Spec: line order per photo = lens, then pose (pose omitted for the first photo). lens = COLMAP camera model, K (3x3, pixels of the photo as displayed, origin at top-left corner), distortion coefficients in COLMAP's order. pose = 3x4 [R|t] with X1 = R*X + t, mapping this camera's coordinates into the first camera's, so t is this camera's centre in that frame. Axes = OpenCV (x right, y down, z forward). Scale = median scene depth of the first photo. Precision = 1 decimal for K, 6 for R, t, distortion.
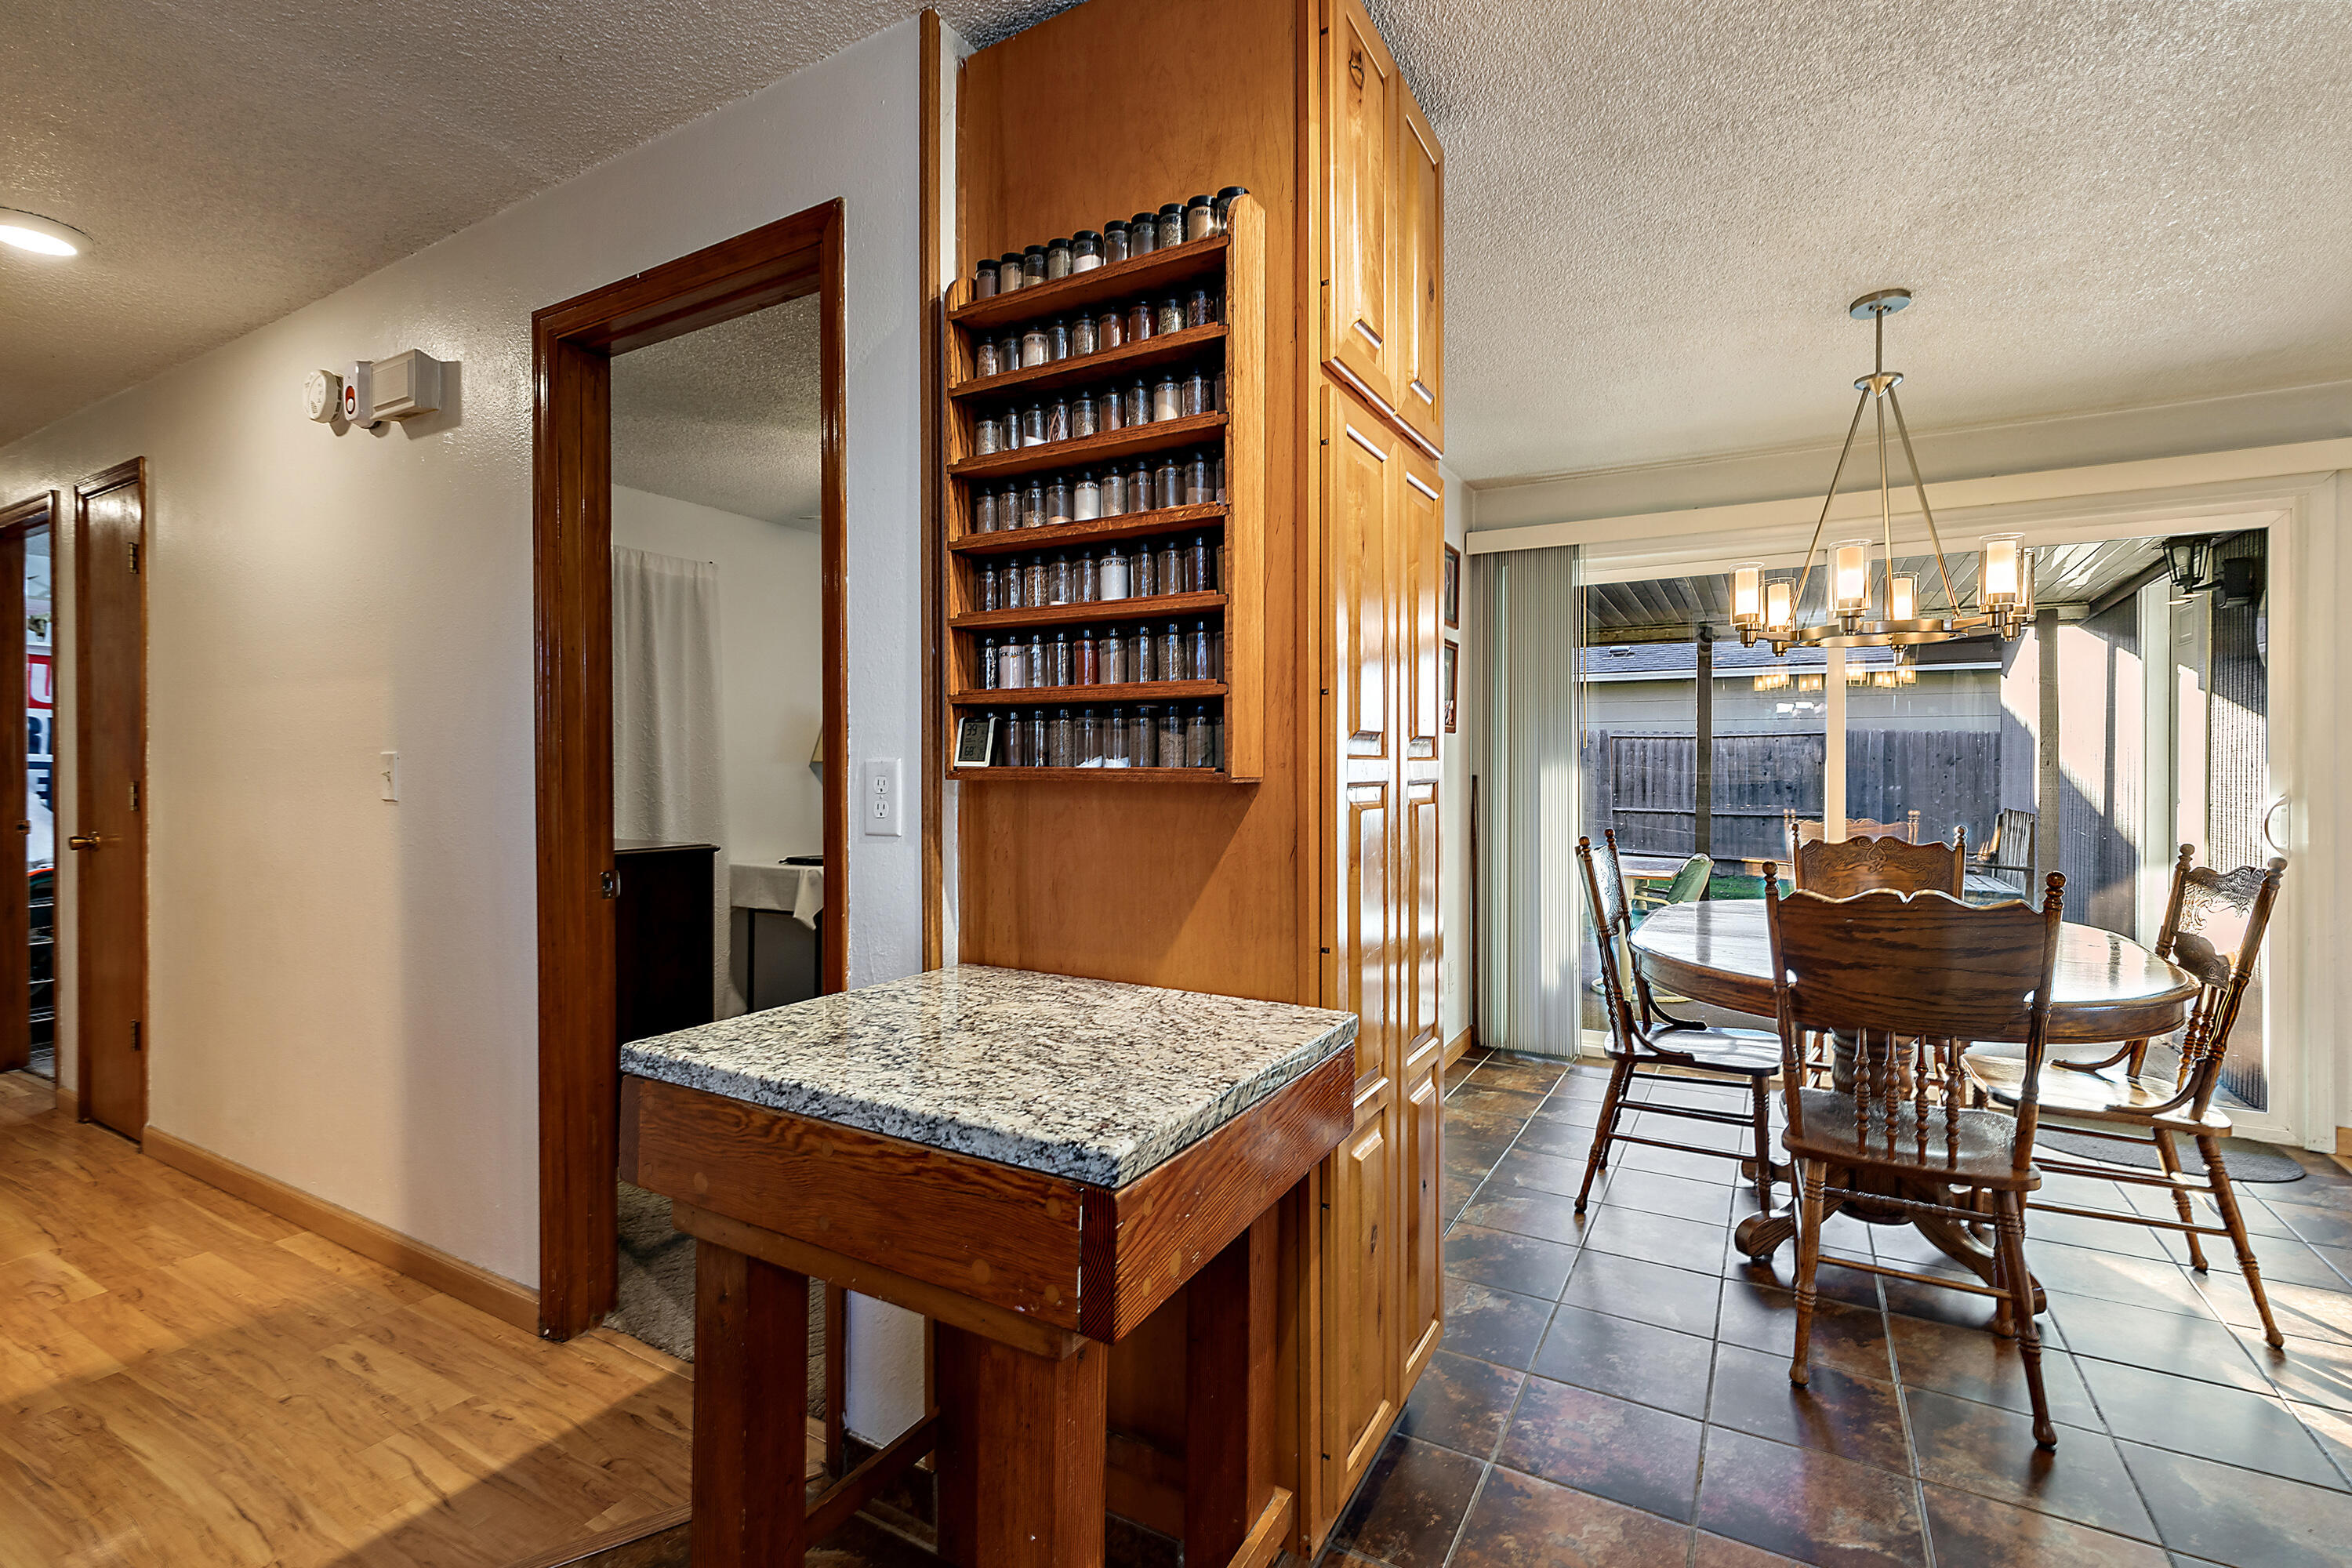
lens RADIAL K [[1067.9, 0, 1177.8], [0, 1067.9, 773.9], [0, 0, 1]] dist [0.008098, -0.002529]
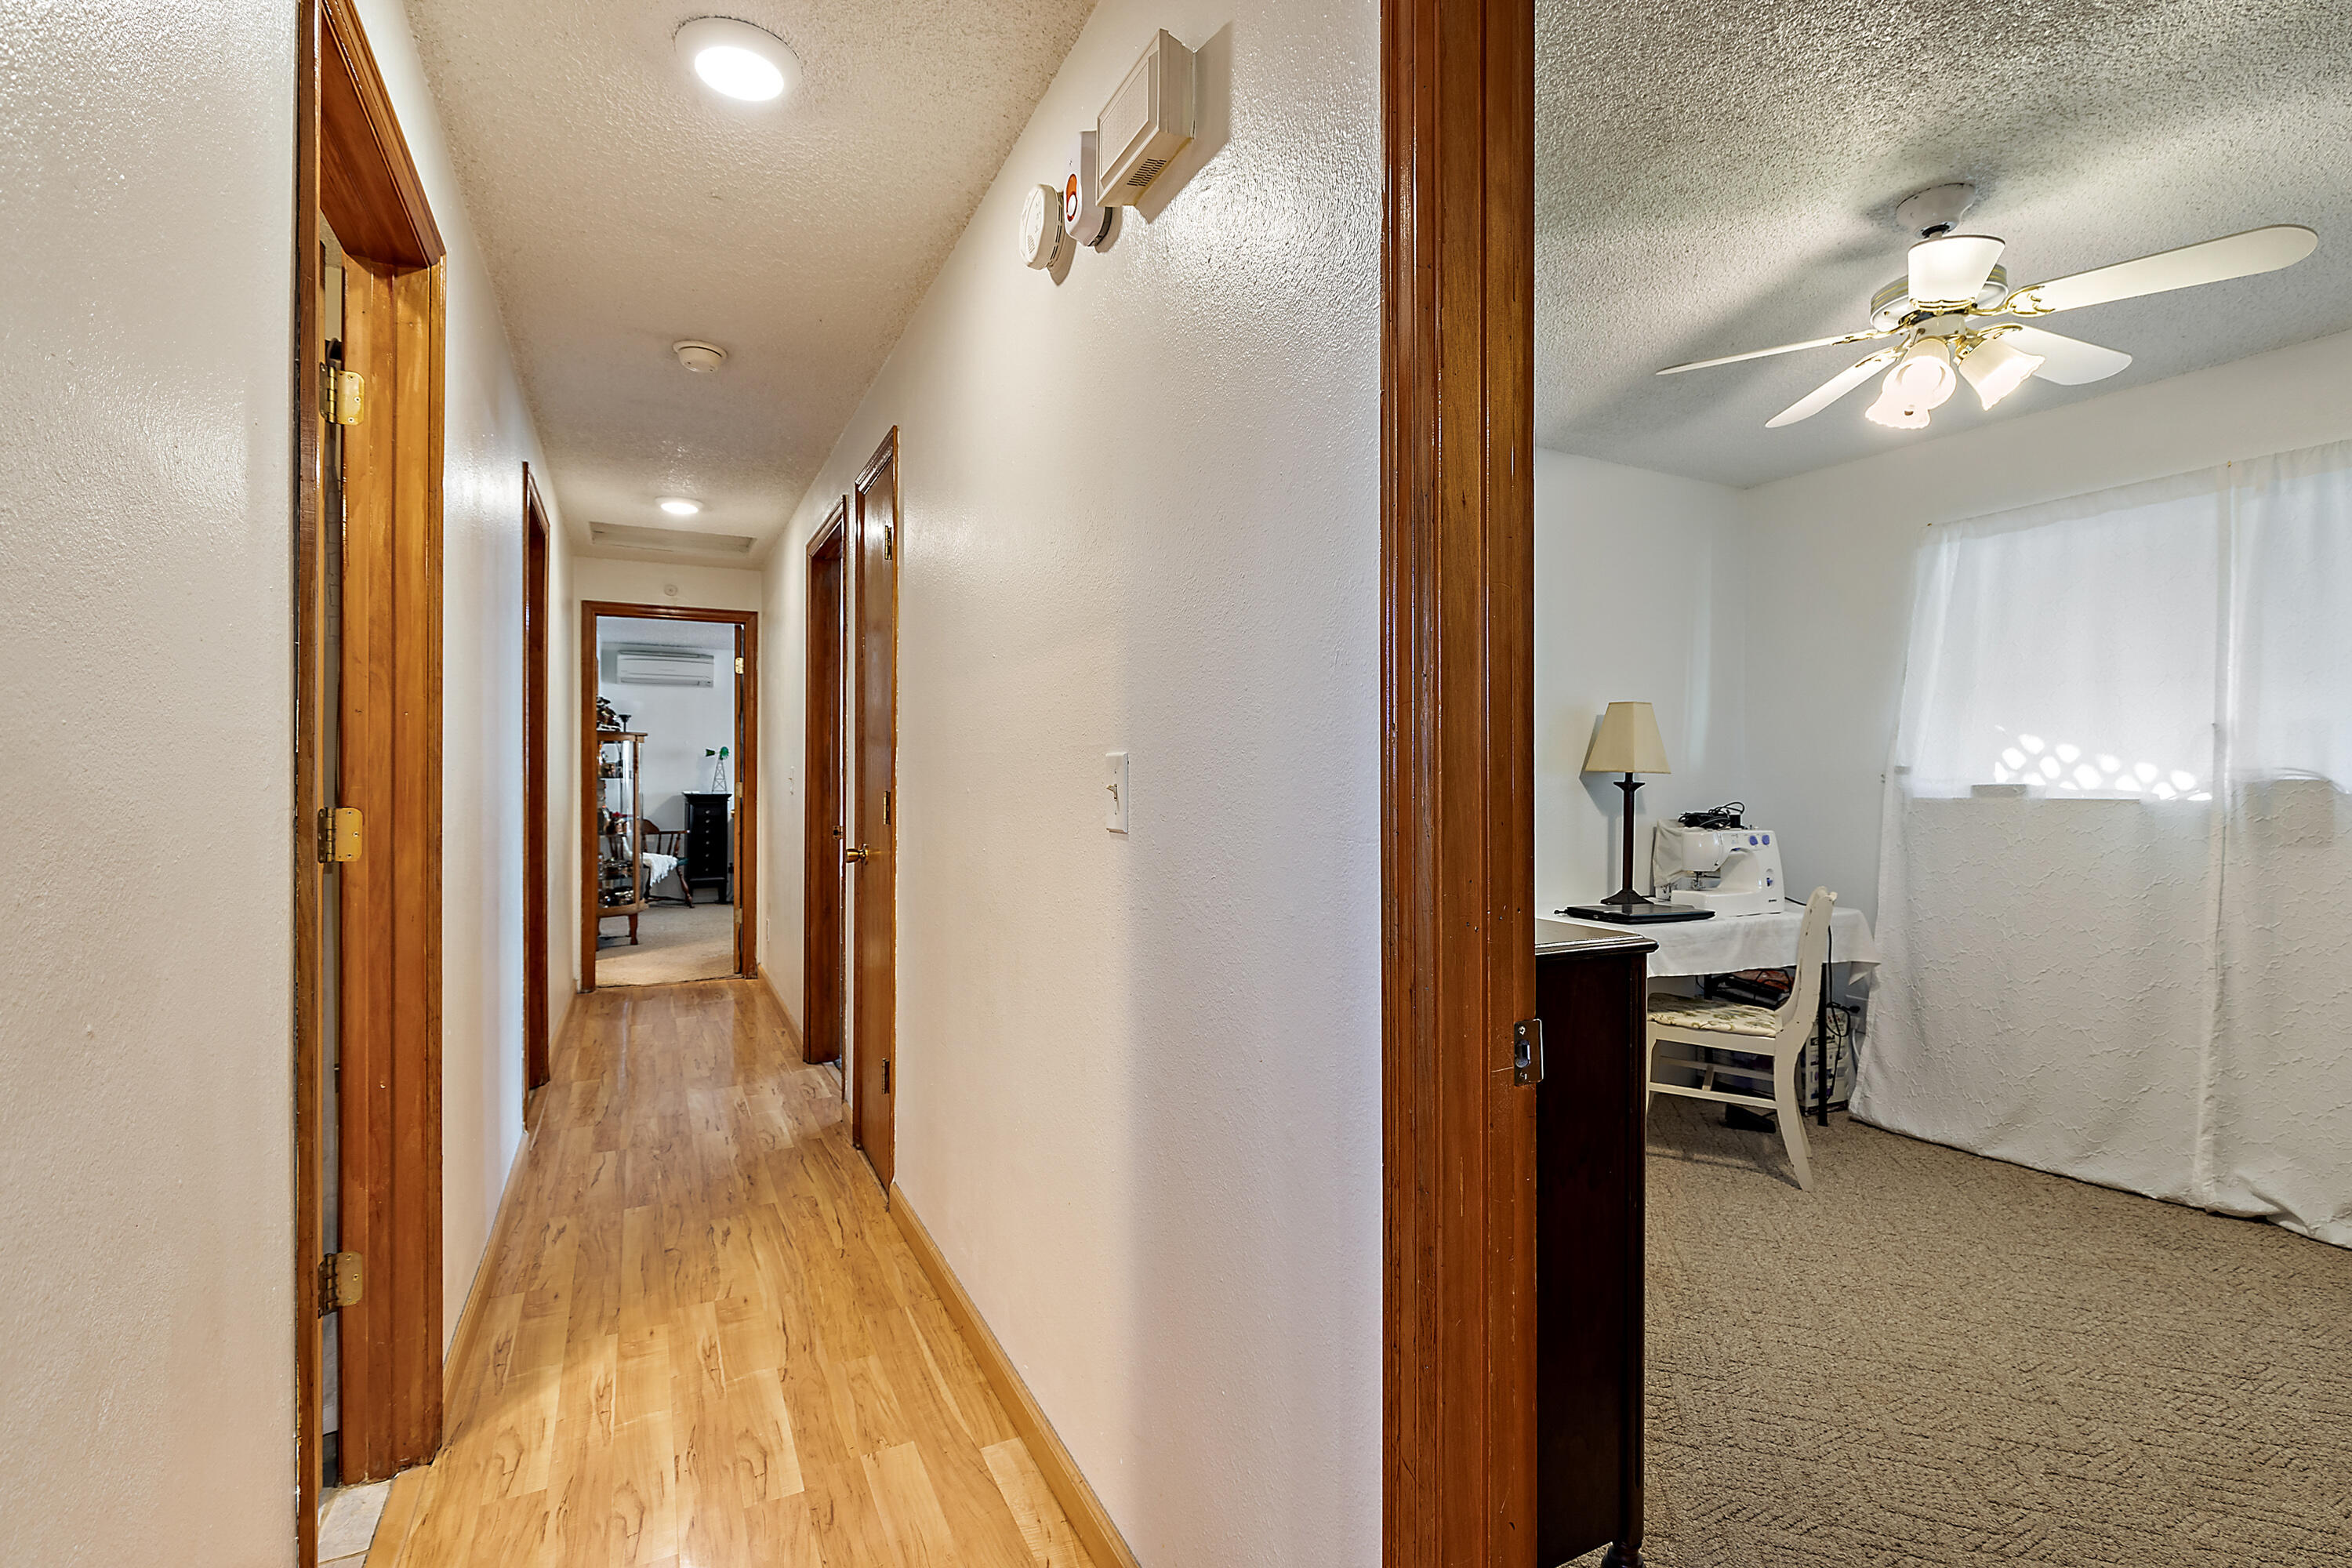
lens RADIAL K [[1067.9, 0, 1174.6], [0, 1067.9, 781.5], [0, 0, 1]] dist [0.008098, -0.002529]
pose [[0.836816, 0.005383, -0.547458, -0.363549], [-0.007104, 0.999974, -0.001026, -0.003698], [0.547438, 0.004748, 0.836833, 0.493316]]
